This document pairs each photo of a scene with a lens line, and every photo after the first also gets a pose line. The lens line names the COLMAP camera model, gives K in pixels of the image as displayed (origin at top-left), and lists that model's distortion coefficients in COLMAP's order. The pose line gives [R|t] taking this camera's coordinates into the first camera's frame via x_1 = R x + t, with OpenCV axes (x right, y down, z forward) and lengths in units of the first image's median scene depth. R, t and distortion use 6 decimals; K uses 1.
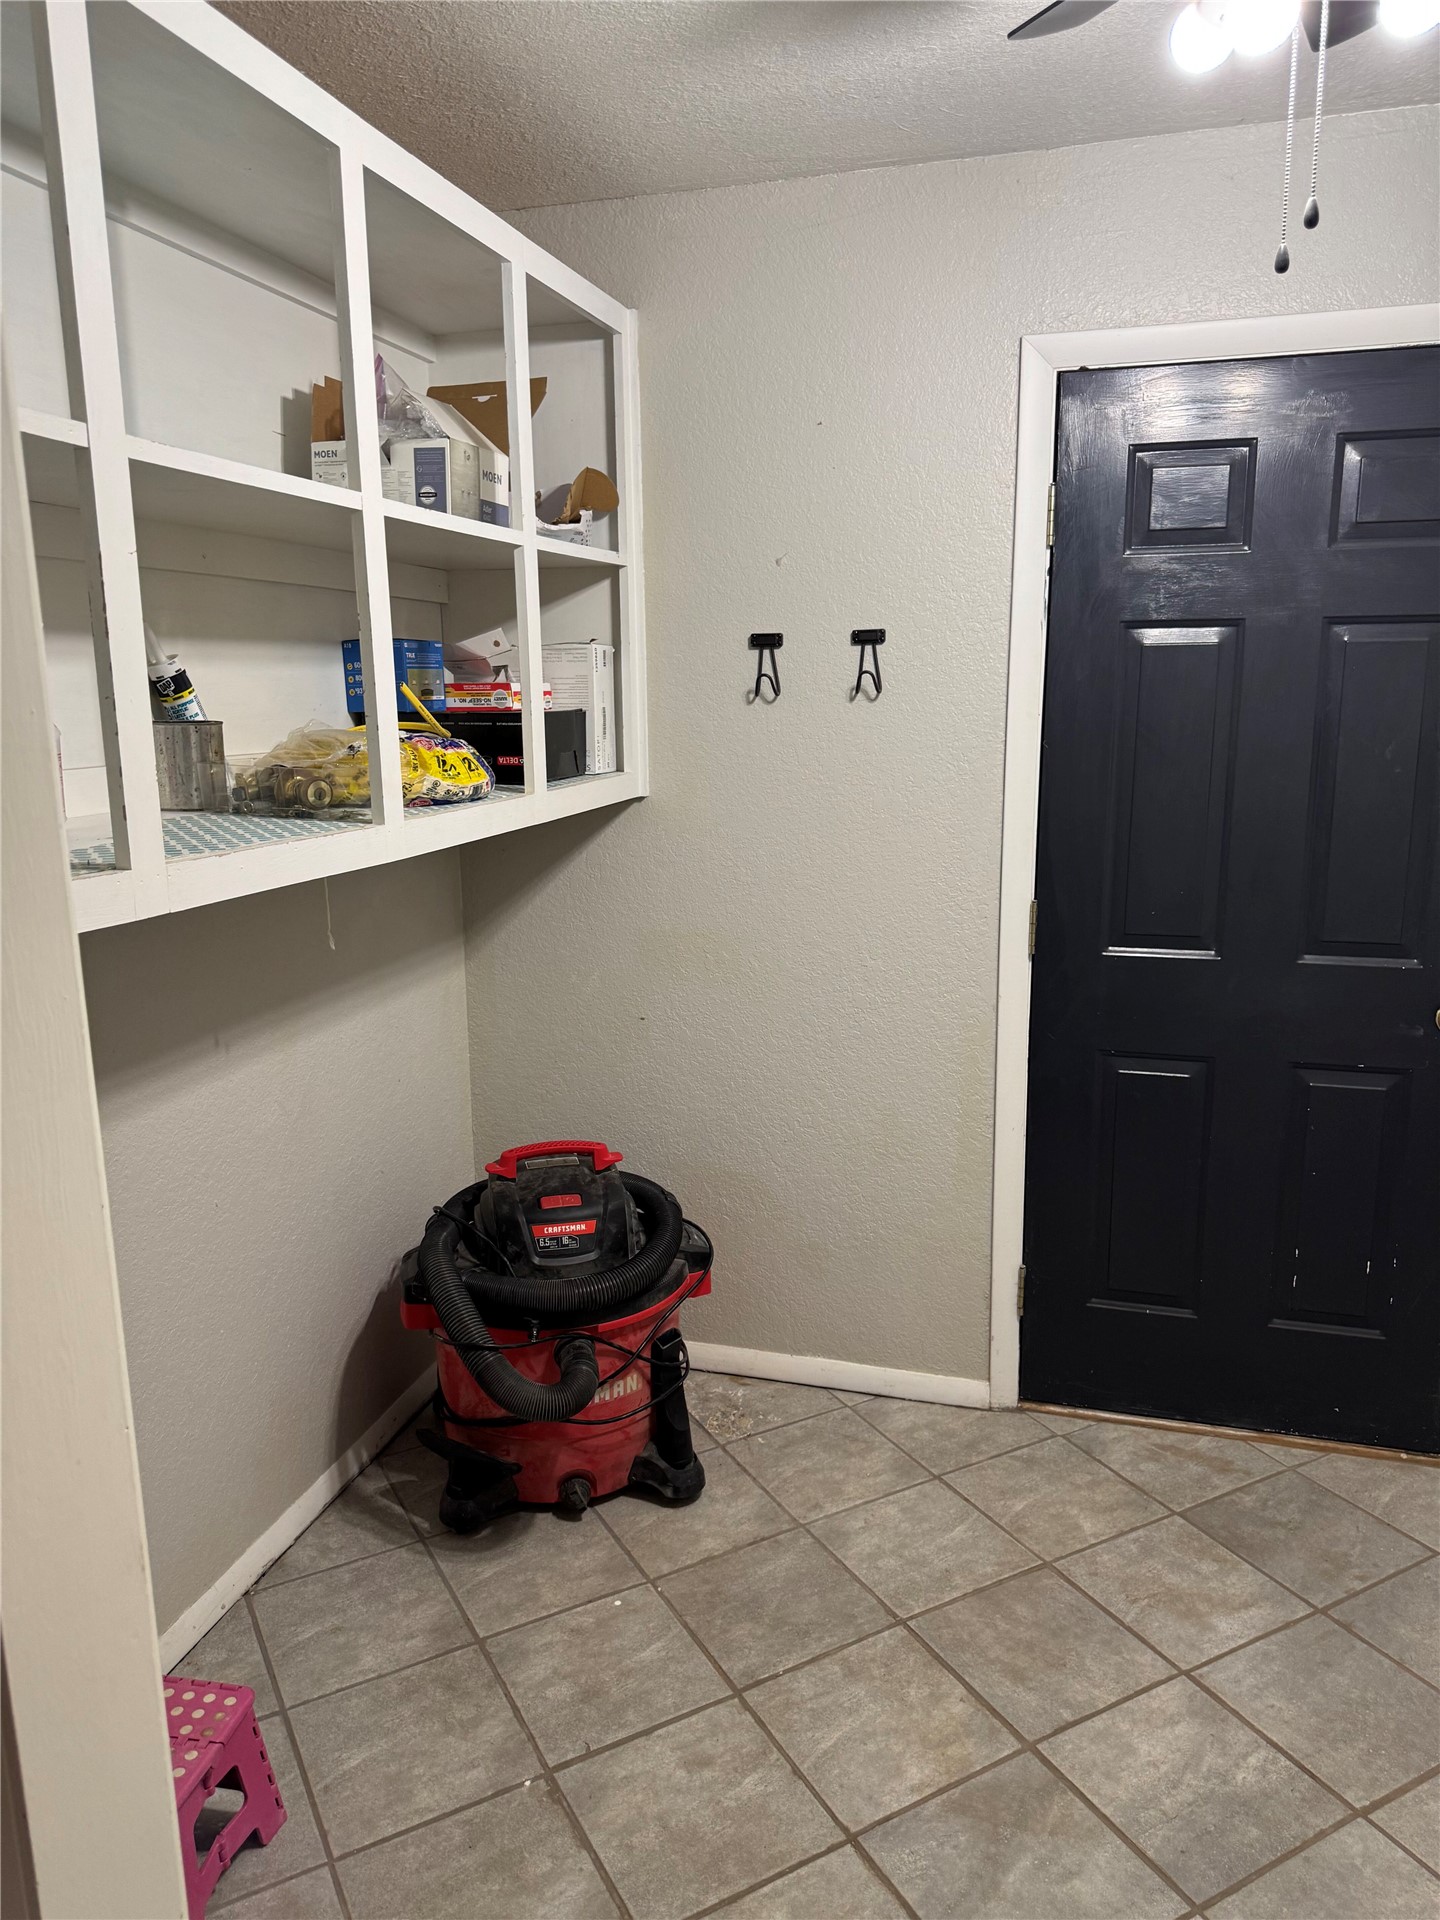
lens RADIAL K [[1356.0, 0, 720.0], [0, 1356.0, 960.0], [0, 0, 1]] dist [-0.000204, -0.009694]
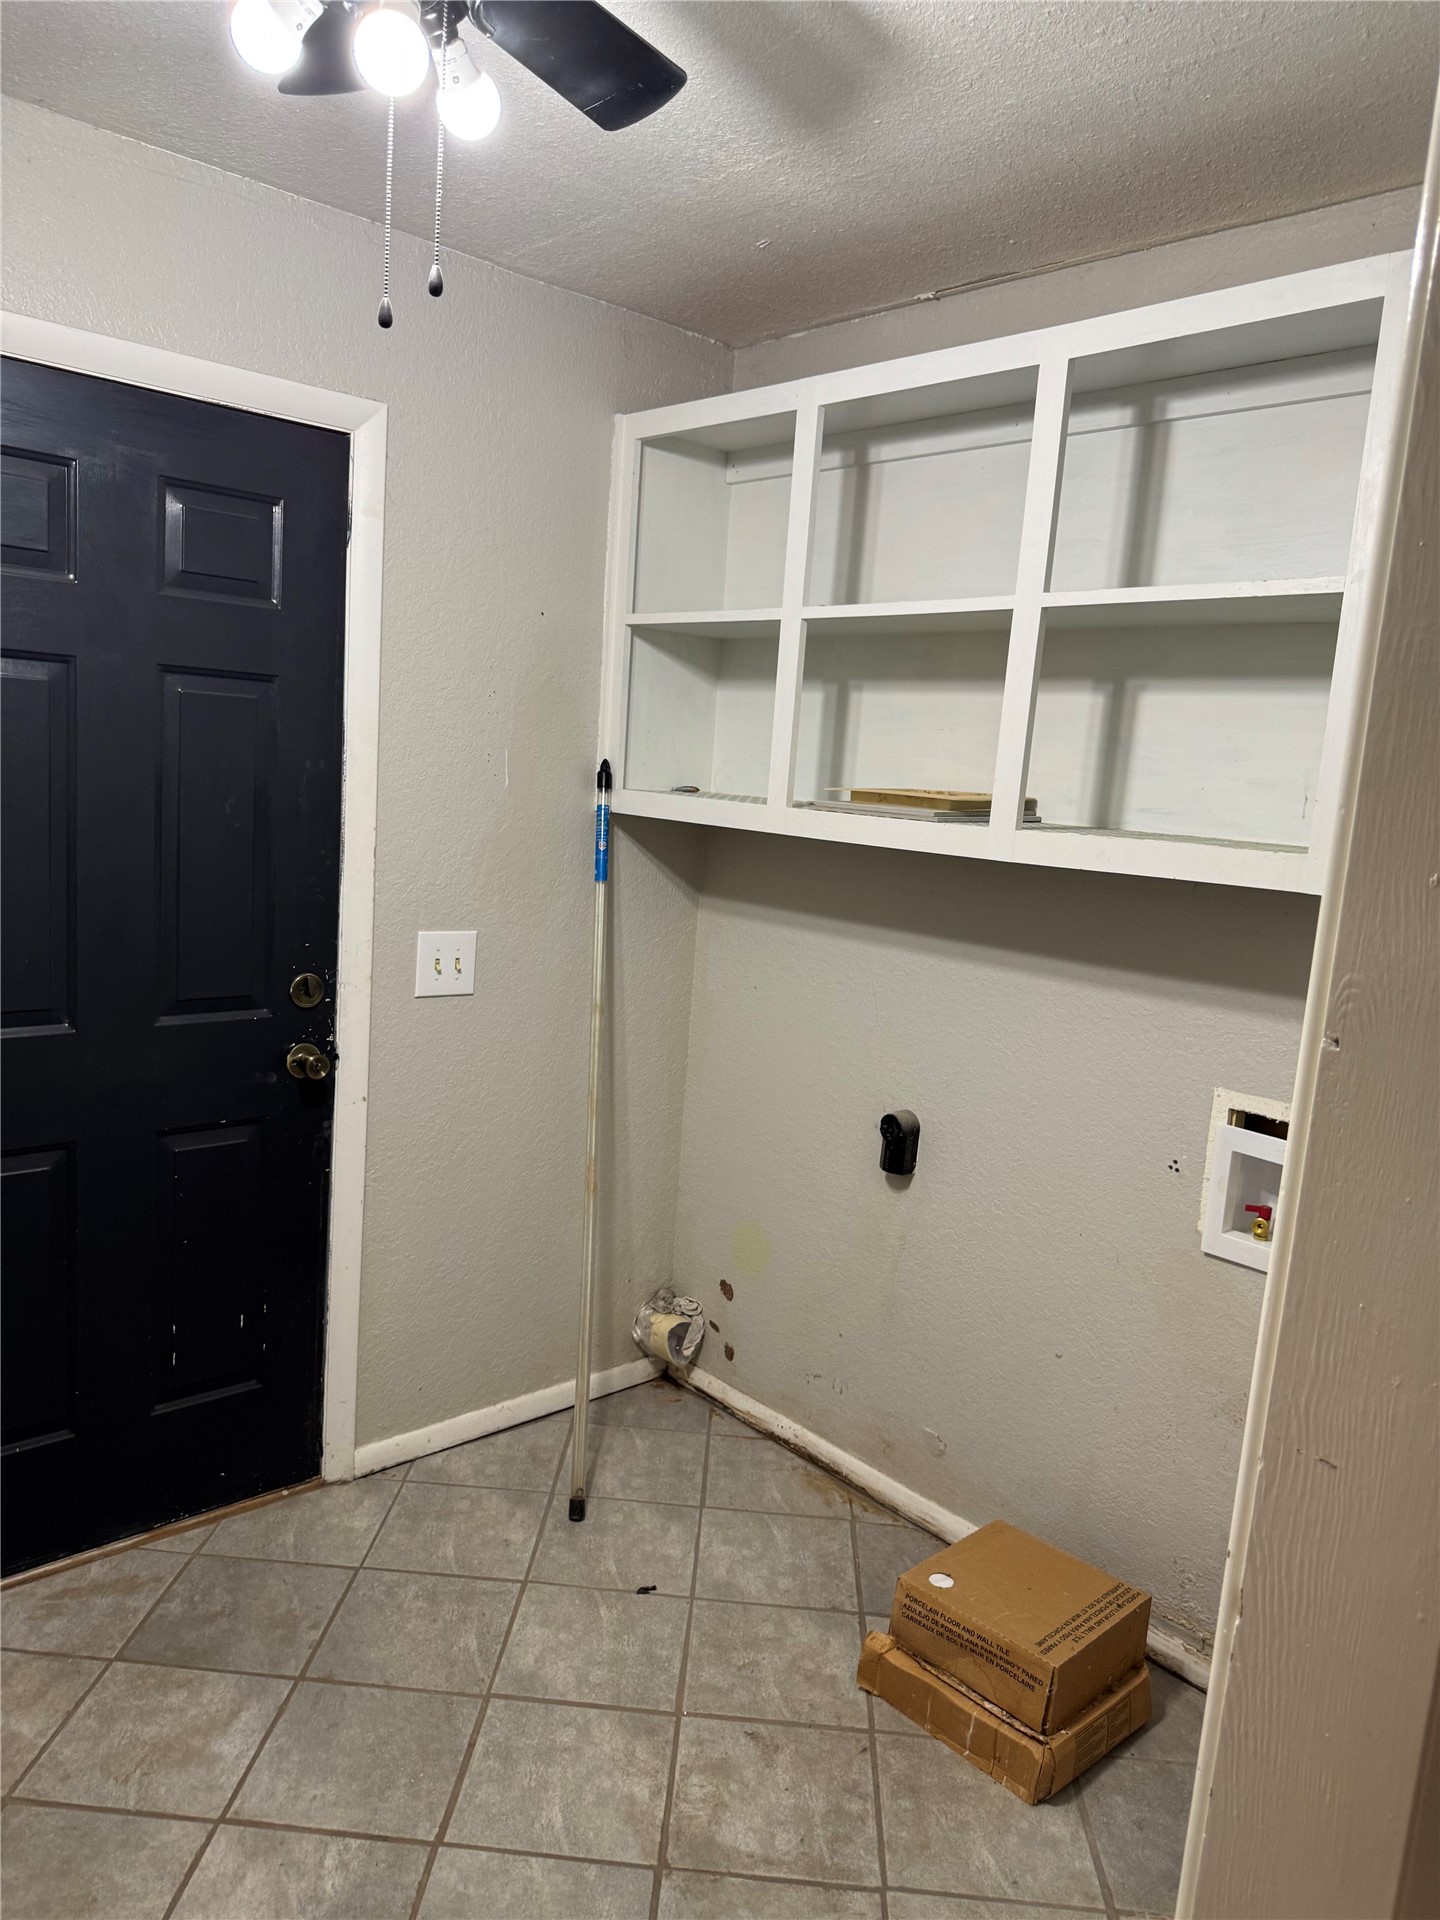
lens RADIAL K [[1356.0, 0, 720.0], [0, 1356.0, 960.0], [0, 0, 1]] dist [-0.000204, -0.009694]
pose [[0.522221, -0.078161, 0.849221, -0.182741], [0.099785, 0.994551, 0.030174, -0.035462], [-0.846952, 0.068982, 0.527175, 0.178898]]
